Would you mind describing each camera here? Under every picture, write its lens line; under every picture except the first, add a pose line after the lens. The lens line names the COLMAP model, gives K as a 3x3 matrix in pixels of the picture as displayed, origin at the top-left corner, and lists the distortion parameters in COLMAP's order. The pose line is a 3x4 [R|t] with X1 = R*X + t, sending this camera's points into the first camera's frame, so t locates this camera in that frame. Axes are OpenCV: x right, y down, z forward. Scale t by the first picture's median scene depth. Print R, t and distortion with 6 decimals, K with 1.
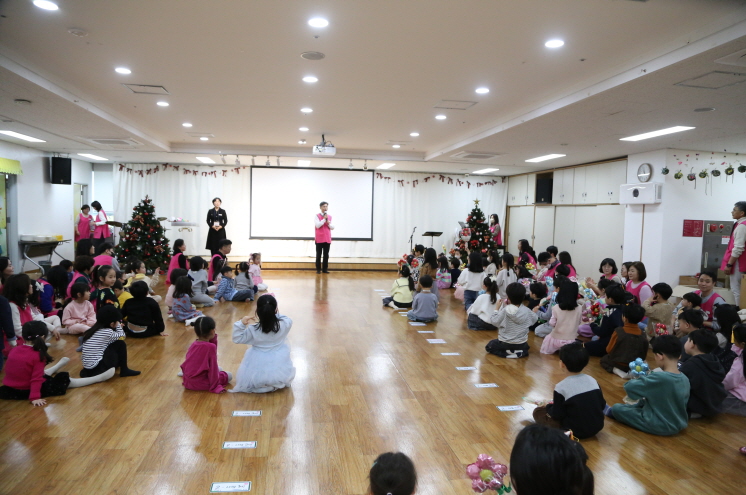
lens RADIAL K [[510.2, 0, 376.7], [0, 510.2, 249.6], [0, 0, 1]] dist [-0.126566, 0.074249]
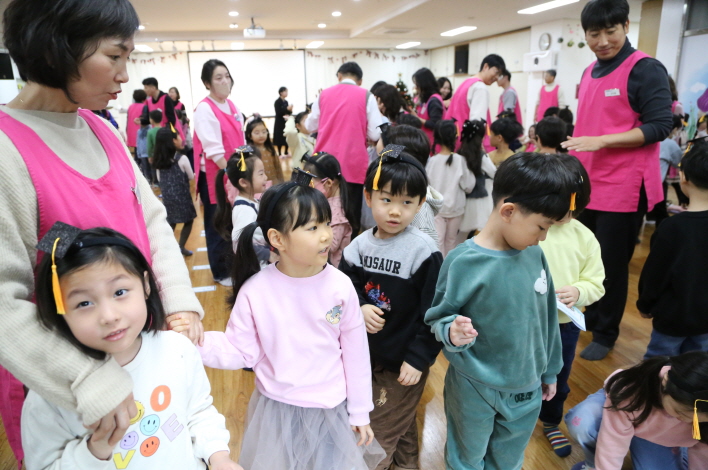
lens RADIAL K [[484.2, 0, 357.5], [0, 484.2, 237.0], [0, 0, 1]] dist [-0.126566, 0.074249]
pose [[0.995514, -0.068333, 0.065442, 0.013926], [0.052011, 0.973015, 0.224805, 0.009614], [-0.079038, -0.220392, 0.972204, -0.066616]]
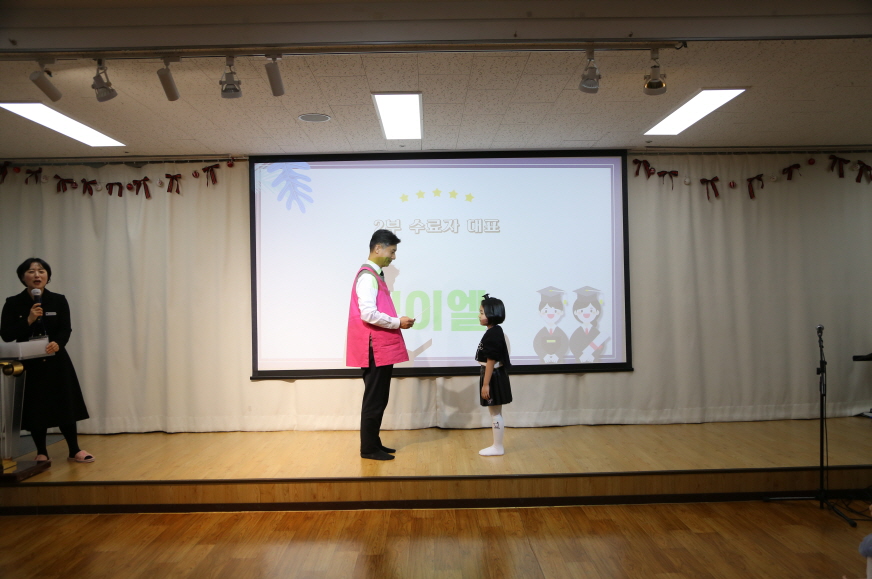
lens RADIAL K [[686.7, 0, 438.4], [0, 686.7, 291.5], [0, 0, 1]] dist [-0.084489, 0.092908]
pose [[0.987670, -0.044346, -0.150136, -0.067522], [0.033848, 0.996847, -0.071772, -0.044277], [0.152845, 0.065805, 0.986057, 0.613622]]
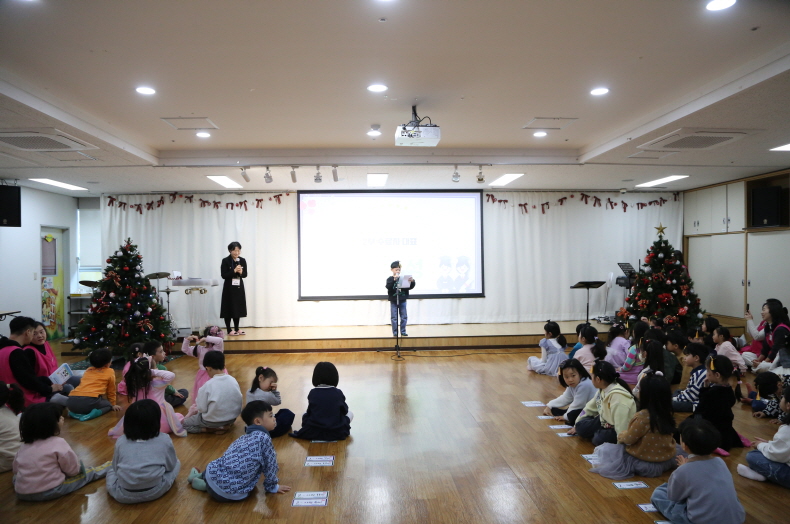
lens RADIAL K [[540.3, 0, 398.9], [0, 540.3, 264.3], [0, 0, 1]] dist [-0.126566, 0.074249]
pose [[0.994389, -0.037008, -0.099099, -0.051867], [0.031104, 0.997685, -0.060471, -0.023157], [0.101108, 0.057049, 0.993238, 0.328987]]
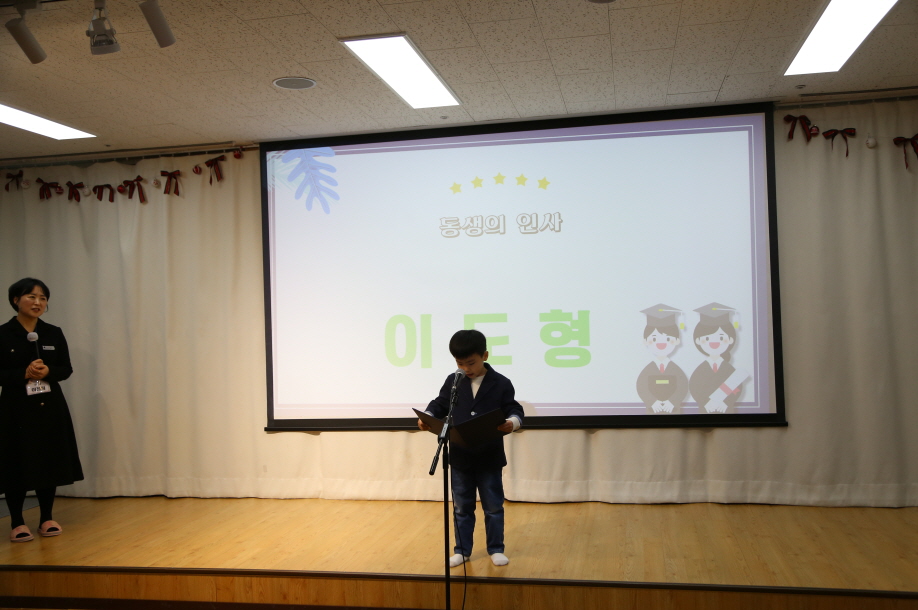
lens RADIAL K [[839.3, 0, 464.0], [0, 839.3, 309.7], [0, 0, 1]] dist [-0.044796, 0.127505]
pose [[0.933958, -0.060703, -0.352189, -0.008244], [0.033392, 0.995980, -0.083116, -0.045697], [0.355818, 0.065867, 0.932231, 0.677283]]
